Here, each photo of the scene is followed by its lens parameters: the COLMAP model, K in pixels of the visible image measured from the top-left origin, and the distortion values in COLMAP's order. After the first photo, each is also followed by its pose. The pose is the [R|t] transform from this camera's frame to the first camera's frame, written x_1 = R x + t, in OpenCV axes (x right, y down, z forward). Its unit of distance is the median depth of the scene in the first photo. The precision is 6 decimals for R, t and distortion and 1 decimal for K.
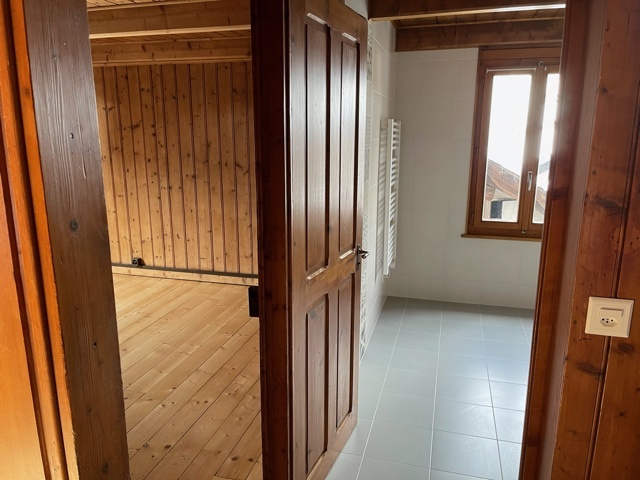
lens RADIAL K [[484.6, 0, 318.4], [0, 484.6, 240.6], [0, 0, 1]] dist [0.033129, -0.025312]
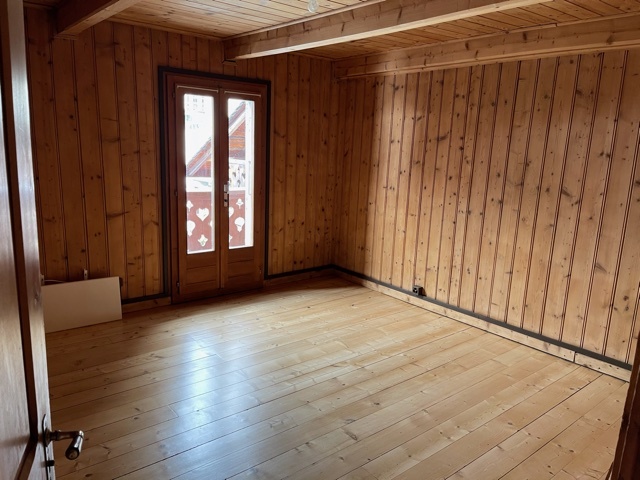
lens RADIAL K [[484.6, 0, 317.6], [0, 484.6, 241.4], [0, 0, 1]] dist [0.033129, -0.025312]
pose [[0.814020, 0.146896, -0.561954, -0.042133], [-0.166785, 0.985862, 0.016108, -0.030124], [0.556375, 0.080614, 0.827011, 0.175405]]
